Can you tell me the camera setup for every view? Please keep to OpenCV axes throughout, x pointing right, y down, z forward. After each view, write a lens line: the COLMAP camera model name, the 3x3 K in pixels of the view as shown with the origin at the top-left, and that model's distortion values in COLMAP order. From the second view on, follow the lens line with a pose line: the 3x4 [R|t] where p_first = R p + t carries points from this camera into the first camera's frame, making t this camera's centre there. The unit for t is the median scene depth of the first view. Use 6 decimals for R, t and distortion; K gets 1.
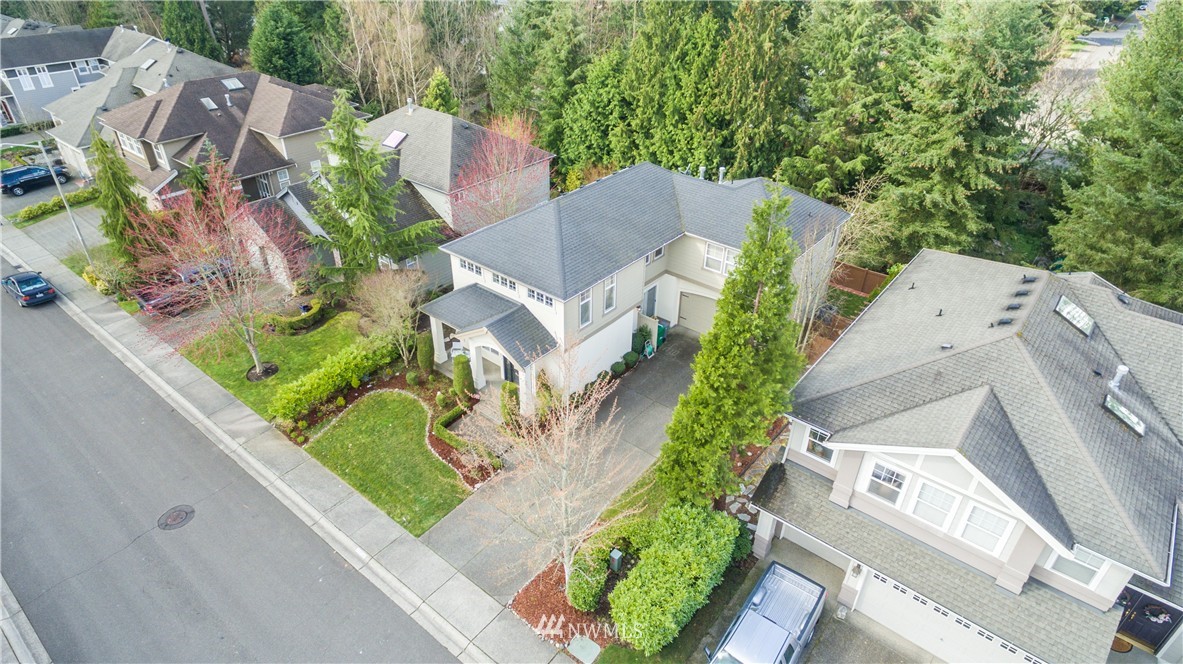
lens RADIAL K [[684.7, 0, 590.8], [0, 684.7, 400.7], [0, 0, 1]] dist [0.003766, 0.000543]
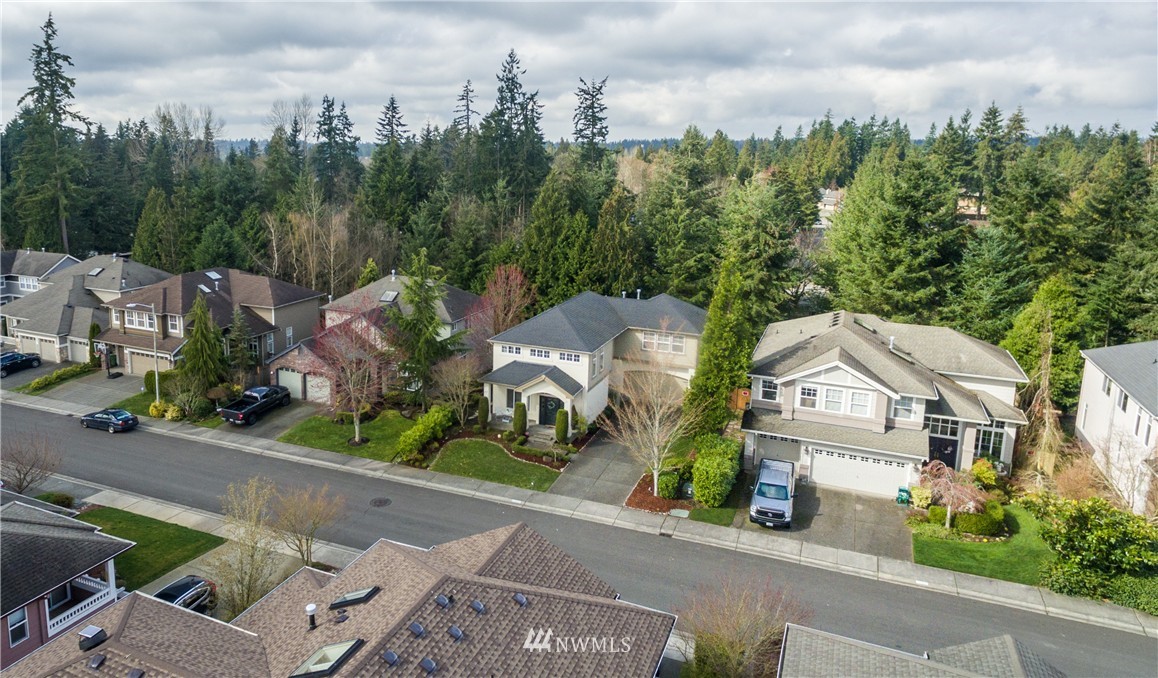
lens RADIAL K [[716.5, 0, 579.0], [0, 716.5, 339.0], [0, 0, 1]] dist [-0.004984, -0.000456]
pose [[0.958921, -0.079556, 0.272289, -0.351632], [0.172823, 0.925008, -0.338367, 0.261833], [-0.224951, 0.371525, 0.900759, -0.355230]]
